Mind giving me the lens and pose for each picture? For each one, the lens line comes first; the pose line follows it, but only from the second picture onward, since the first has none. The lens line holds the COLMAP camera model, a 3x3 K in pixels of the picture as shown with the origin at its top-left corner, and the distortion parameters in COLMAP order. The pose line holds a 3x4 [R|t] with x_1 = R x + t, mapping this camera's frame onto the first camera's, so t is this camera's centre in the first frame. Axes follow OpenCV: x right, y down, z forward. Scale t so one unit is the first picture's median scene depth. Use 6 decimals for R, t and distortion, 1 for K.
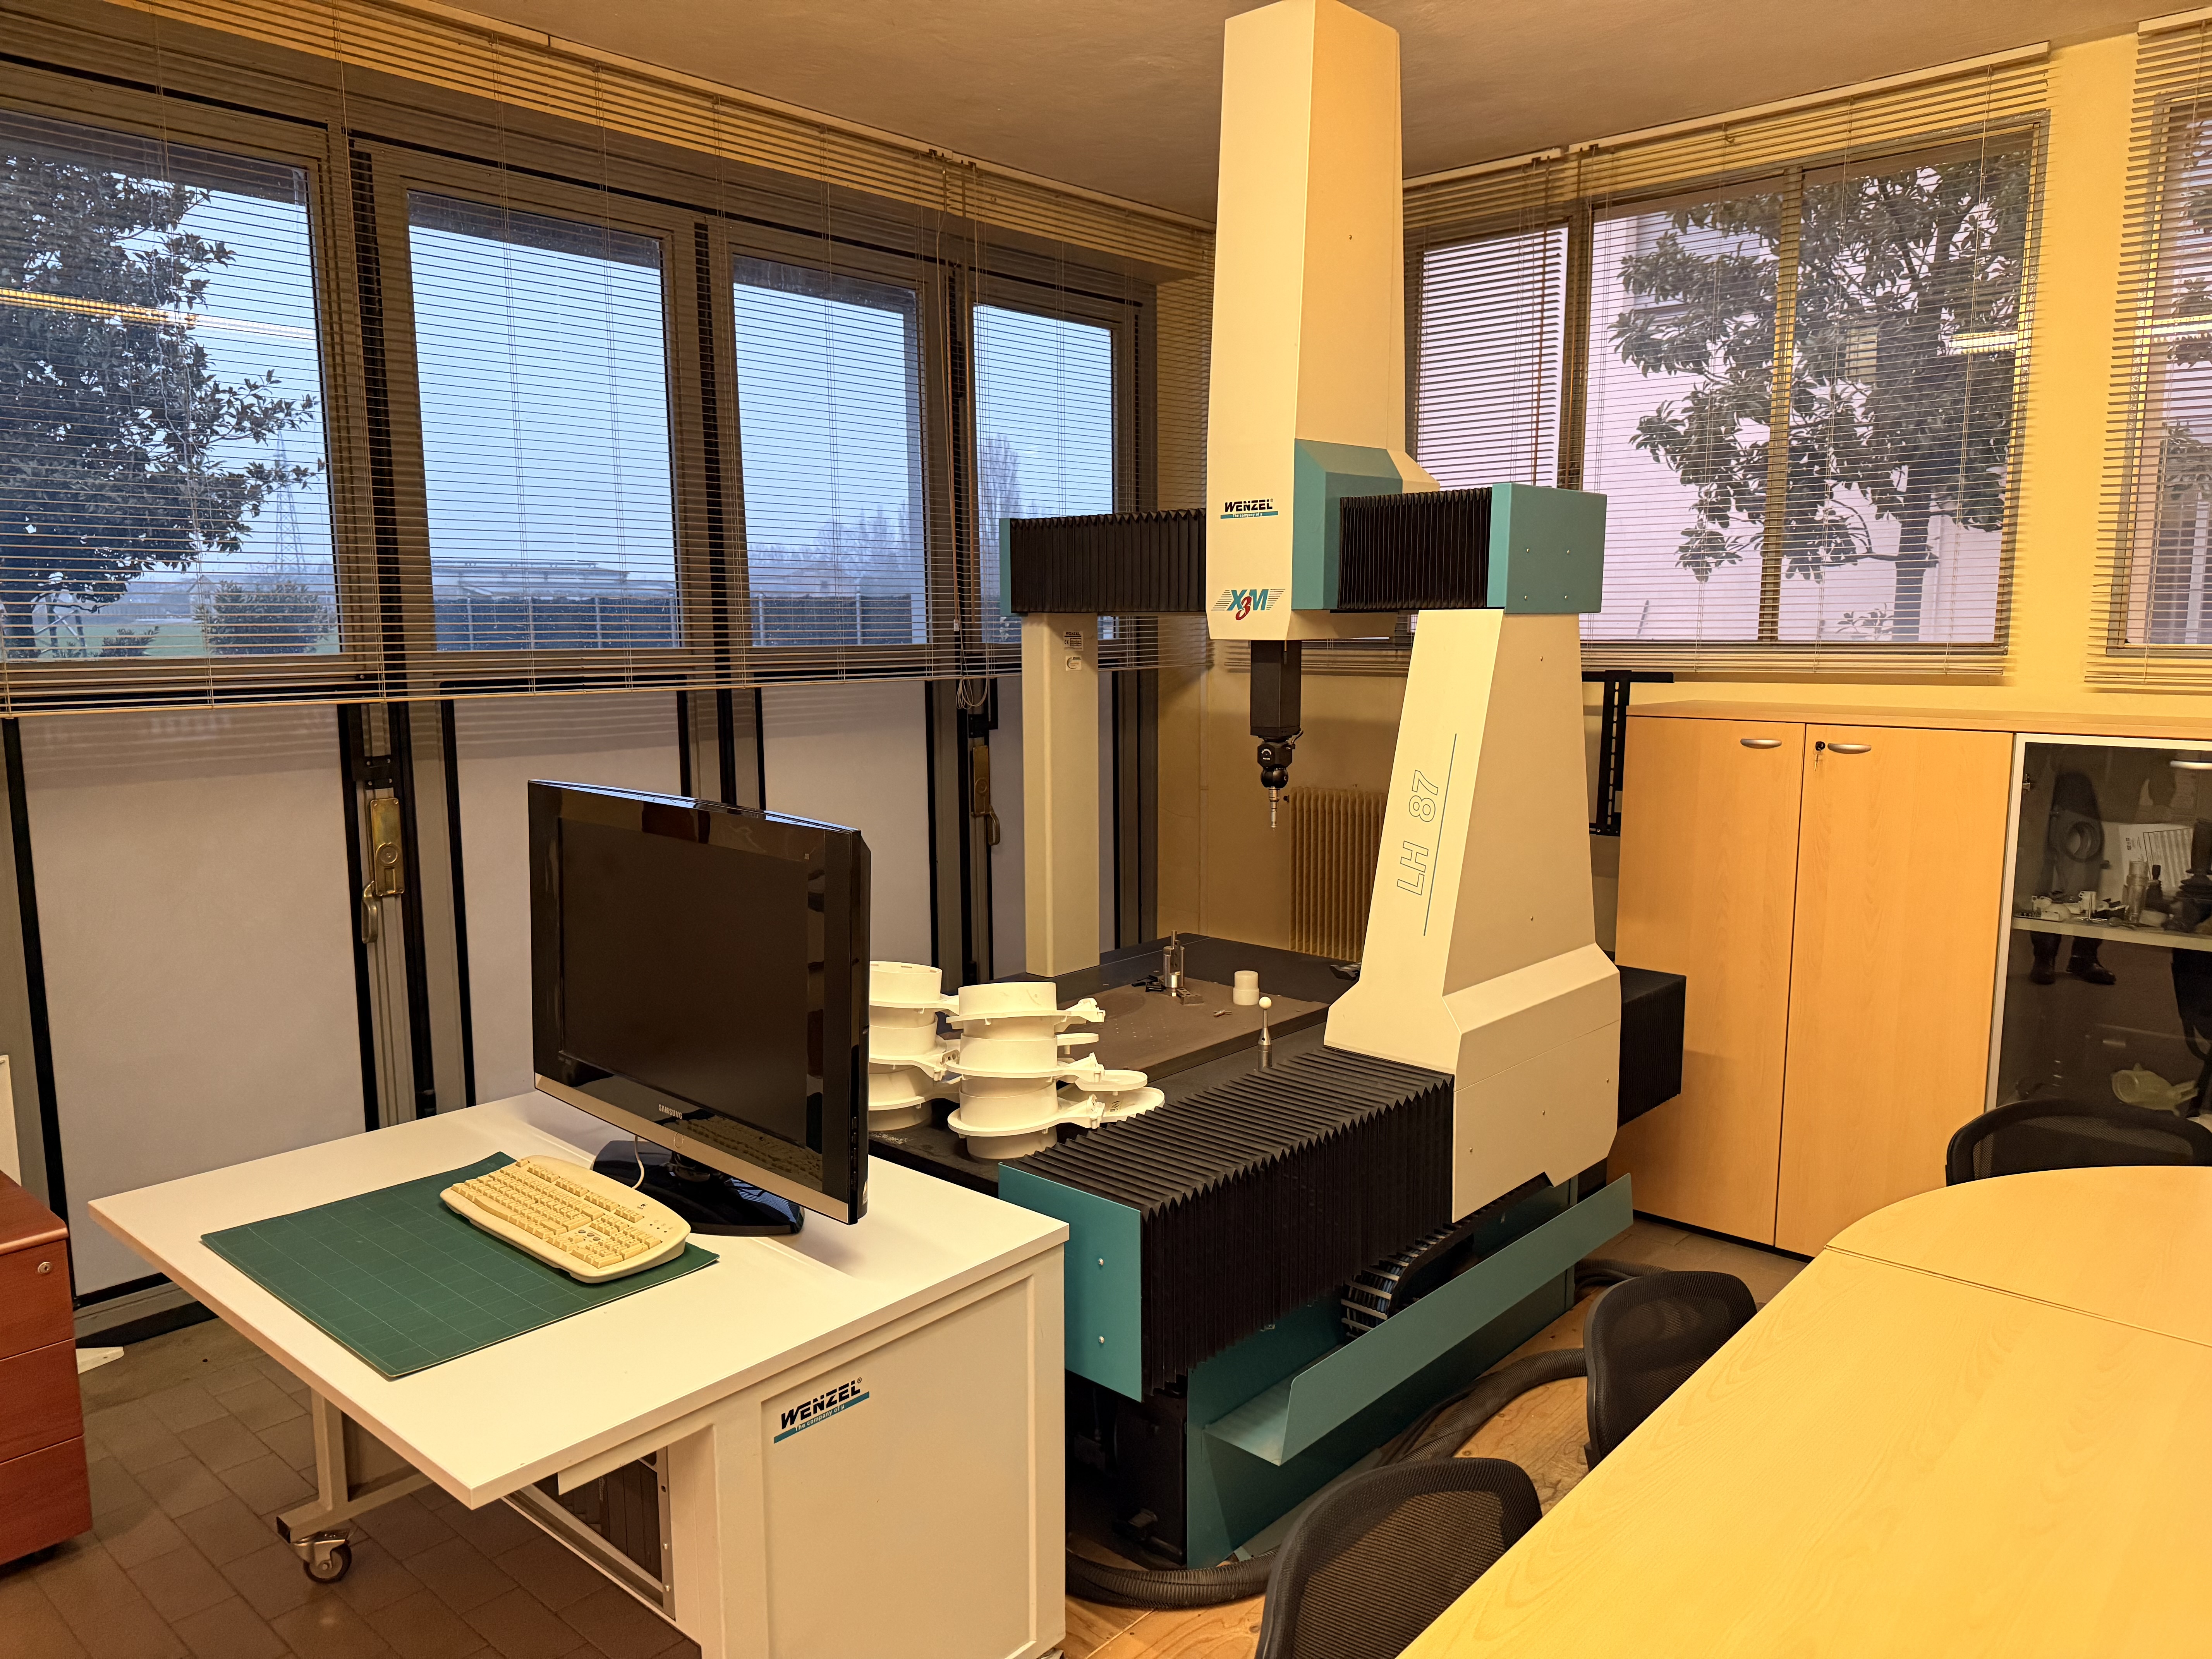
lens RADIAL K [[1562.1, 0, 1177.5], [0, 1562.1, 819.2], [0, 0, 1]] dist [0.092256, -0.123952]
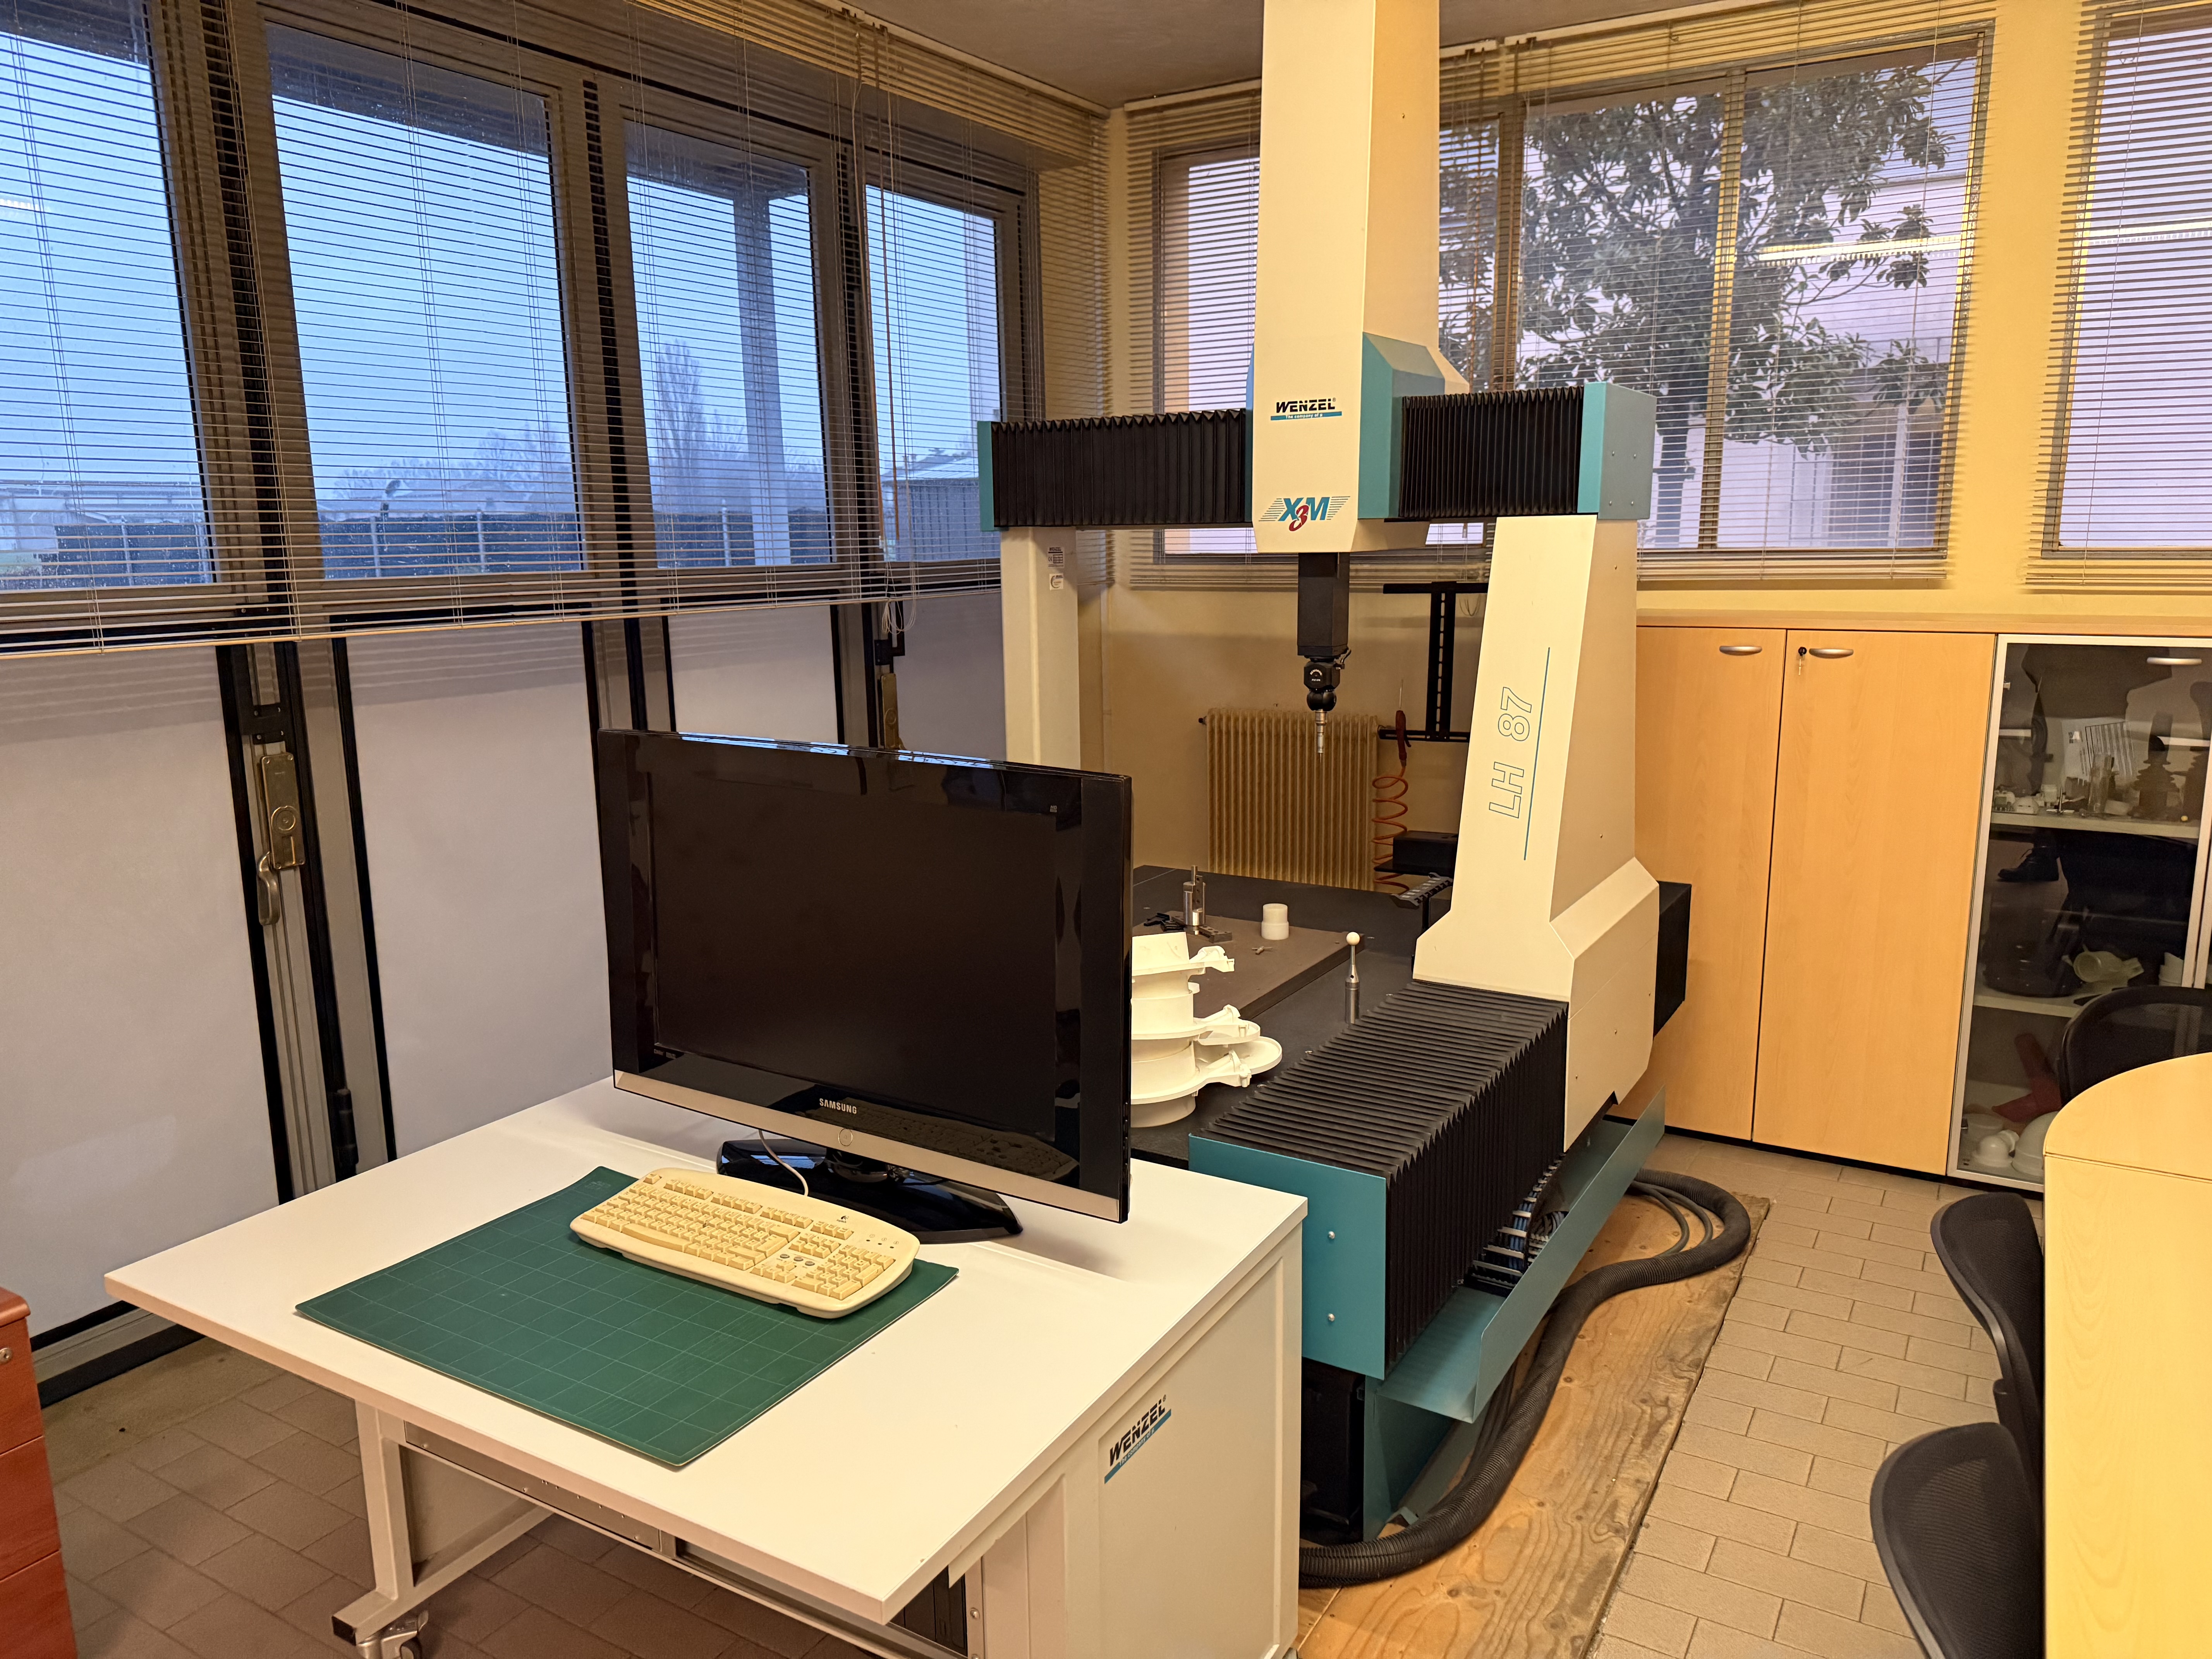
lens RADIAL K [[1543.2, 0, 1117.6], [0, 1543.2, 812.3], [0, 0, 1]] dist [0.068558, -0.083635]
pose [[0.982937, -0.042784, 0.178897, -0.229062], [0.033957, 0.998064, 0.052113, -0.011376], [-0.180781, -0.045149, 0.982487, 0.102433]]
